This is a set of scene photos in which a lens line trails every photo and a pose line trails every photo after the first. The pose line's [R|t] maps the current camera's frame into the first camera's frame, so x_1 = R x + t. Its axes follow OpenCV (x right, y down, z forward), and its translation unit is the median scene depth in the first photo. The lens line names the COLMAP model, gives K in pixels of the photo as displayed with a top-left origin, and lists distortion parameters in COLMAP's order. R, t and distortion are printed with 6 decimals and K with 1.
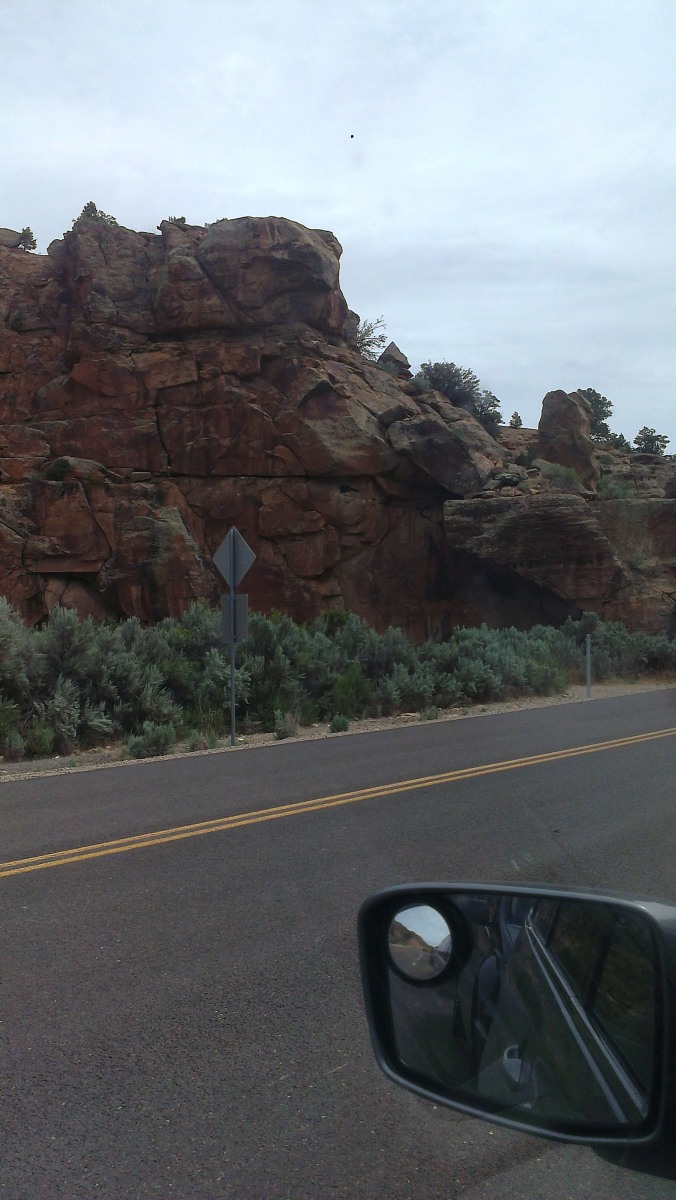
lens RADIAL K [[949.8, 0, 338.0], [0, 949.8, 600.0], [0, 0, 1]] dist [0.003216, -0.002852]
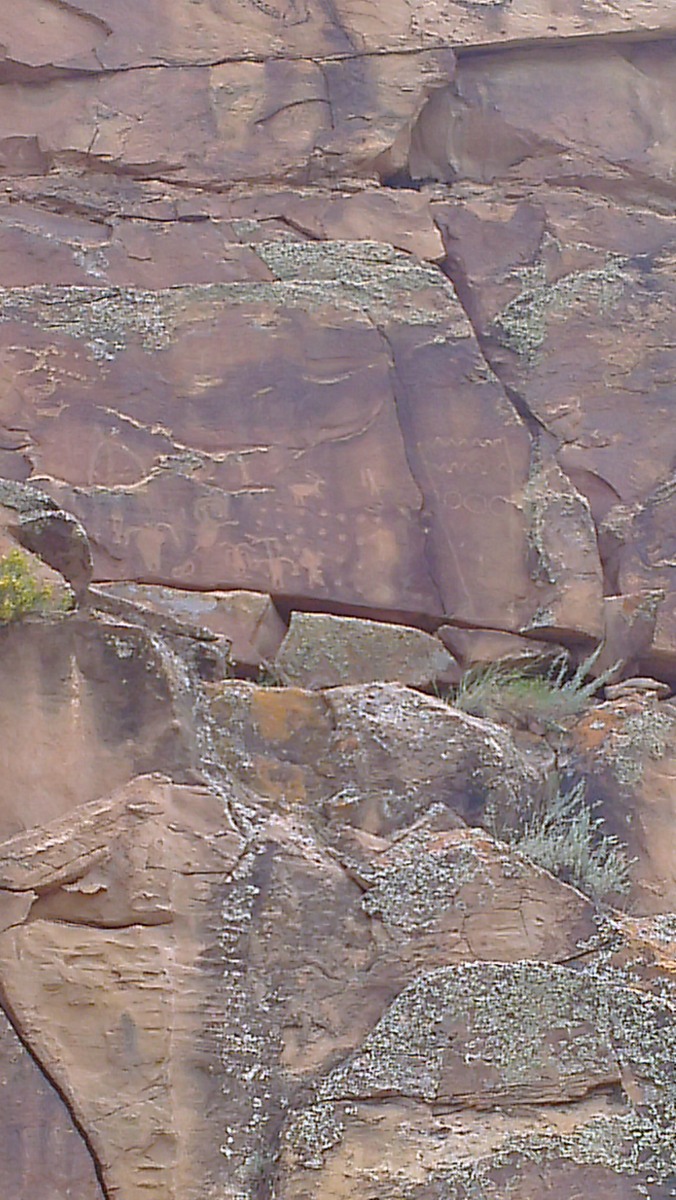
lens RADIAL K [[2619.0, 0, 338.0], [0, 2619.0, 600.0], [0, 0, 1]] dist [0.031144, 0.164768]
pose [[0.963026, 0.084258, 0.255893, -0.291571], [0.048041, 0.880903, -0.470852, 0.000959], [-0.265090, 0.465736, 0.844285, 0.768625]]
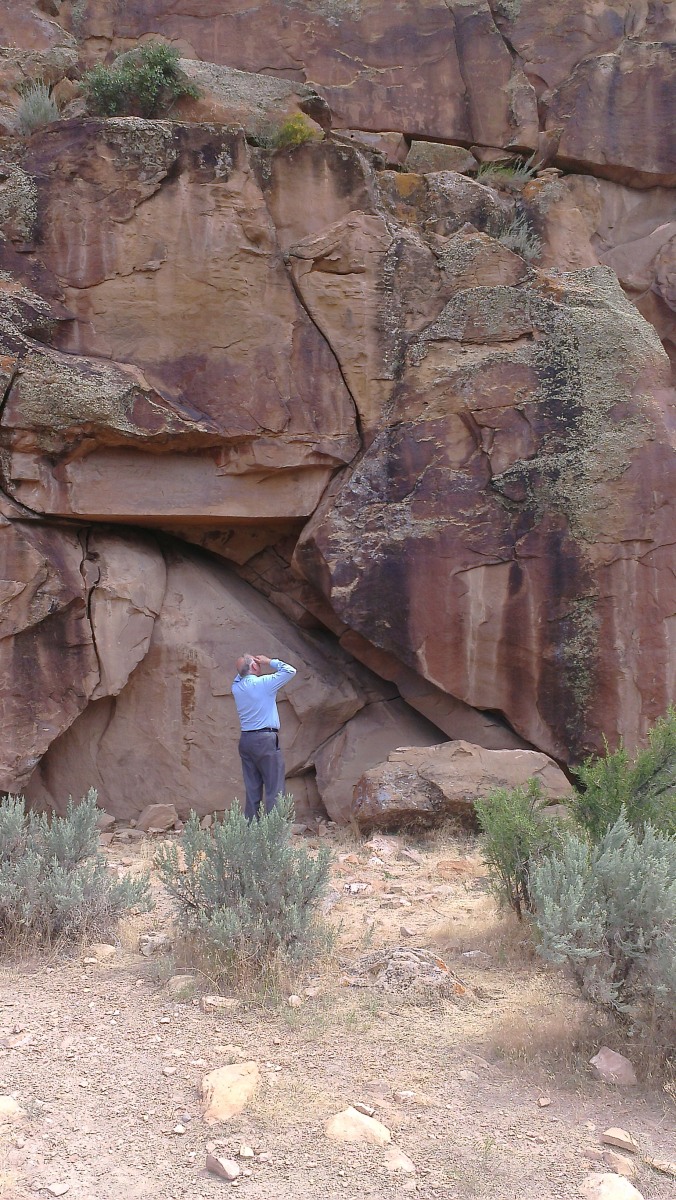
lens RADIAL K [[949.8, 0, 338.0], [0, 949.8, 600.0], [0, 0, 1]] dist [0.003216, -0.002852]
pose [[0.983441, -0.019568, 0.180167, -0.291998], [0.026578, 0.998977, -0.036577, 0.001006], [-0.179267, 0.040759, 0.982956, 0.765877]]
